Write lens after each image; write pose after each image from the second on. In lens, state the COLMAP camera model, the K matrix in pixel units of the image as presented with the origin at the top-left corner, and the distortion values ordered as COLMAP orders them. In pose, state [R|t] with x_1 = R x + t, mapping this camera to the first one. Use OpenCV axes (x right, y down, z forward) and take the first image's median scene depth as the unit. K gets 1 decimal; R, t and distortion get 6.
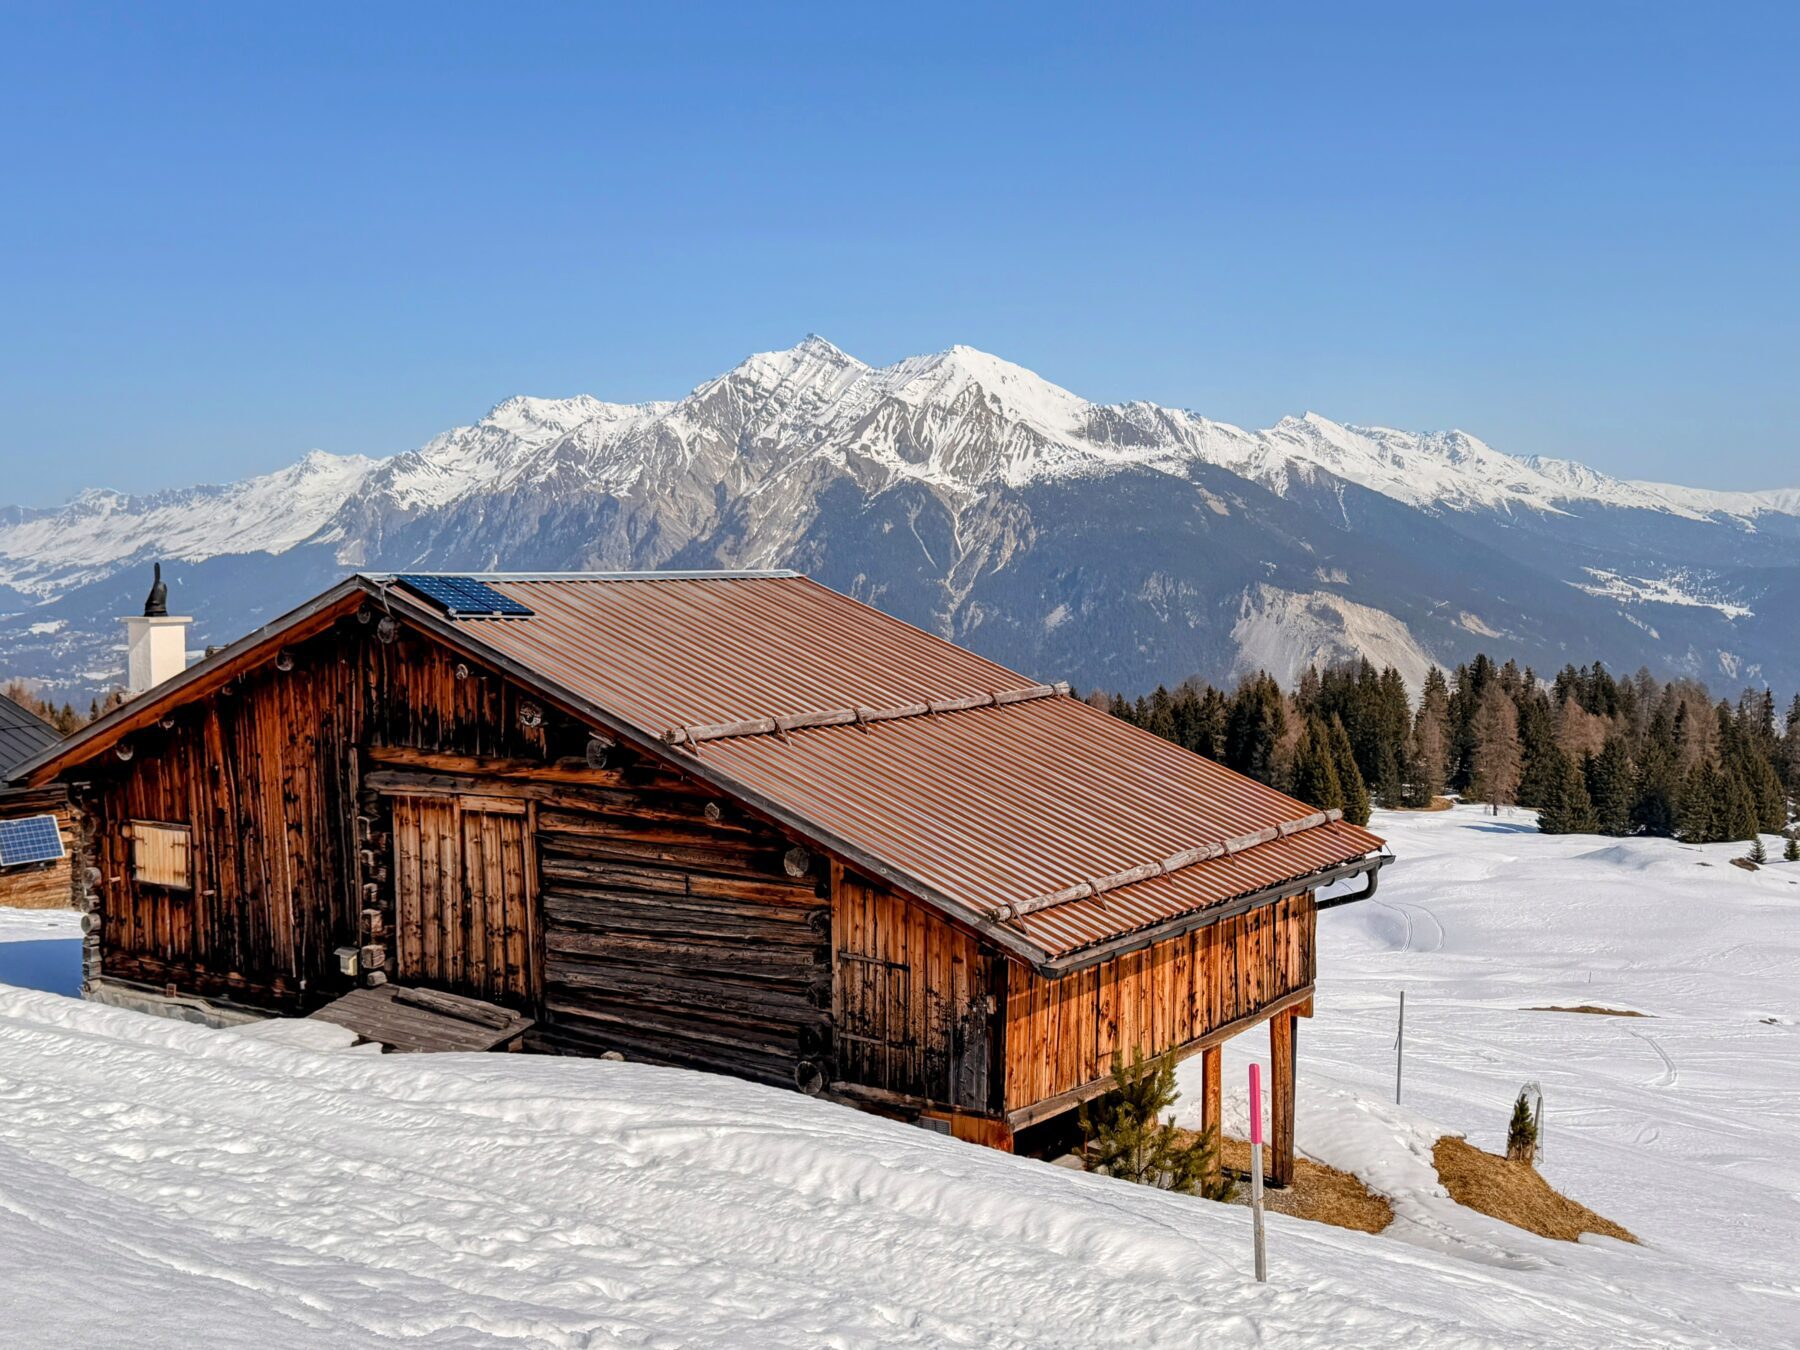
lens RADIAL K [[1864.7, 0, 911.7], [0, 1864.7, 674.7], [0, 0, 1]] dist [0.071492, 0.000000]
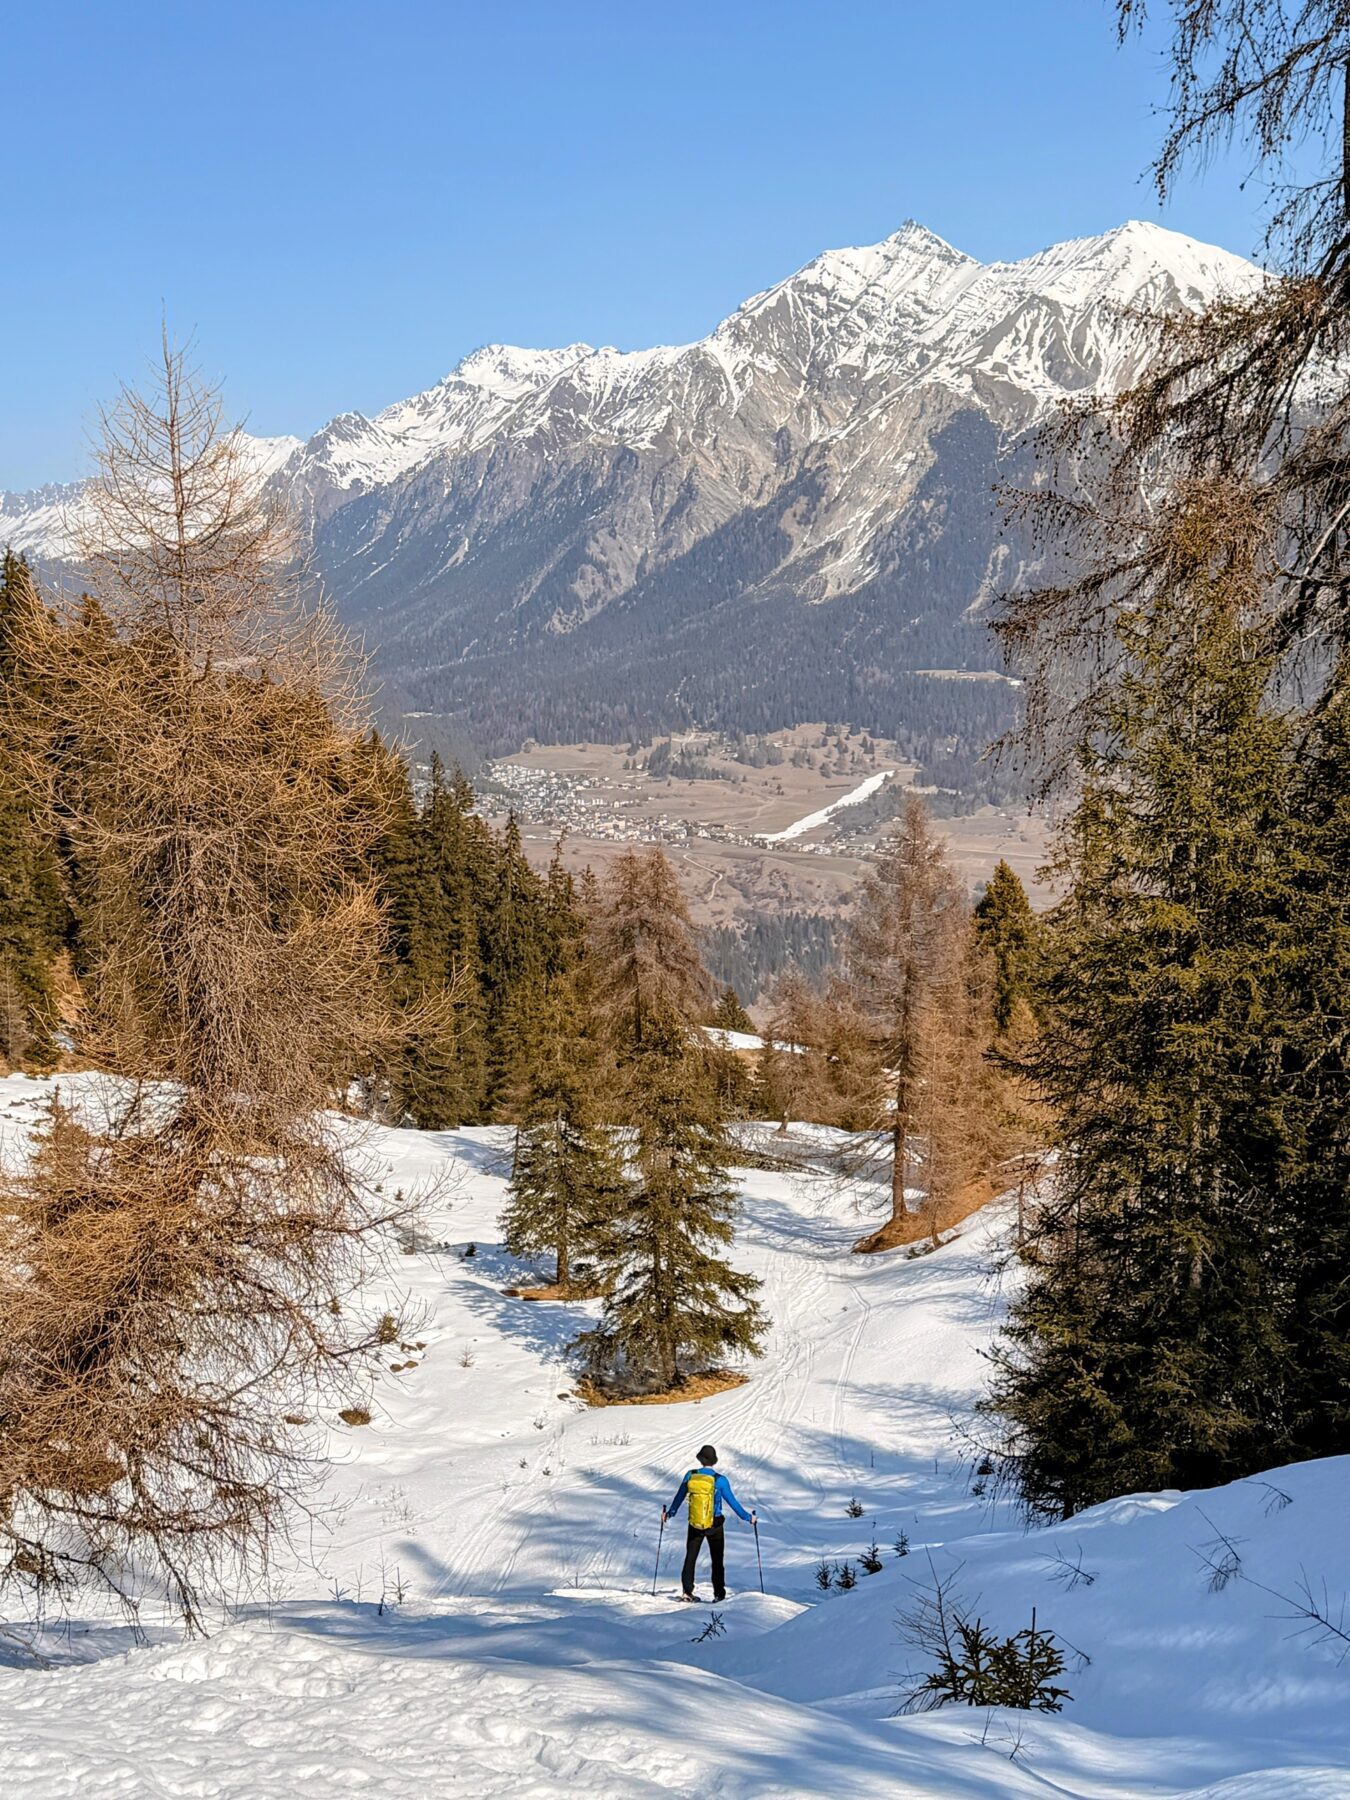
lens RADIAL K [[1864.7, 0, 667.9], [0, 1864.7, 896.9], [0, 0, 1]] dist [0.071492, 0.000000]
pose [[0.994949, 0.016033, -0.099094, -0.071718], [-0.011011, 0.998637, 0.051021, 0.036349], [0.099777, -0.049673, 0.993769, 0.286493]]
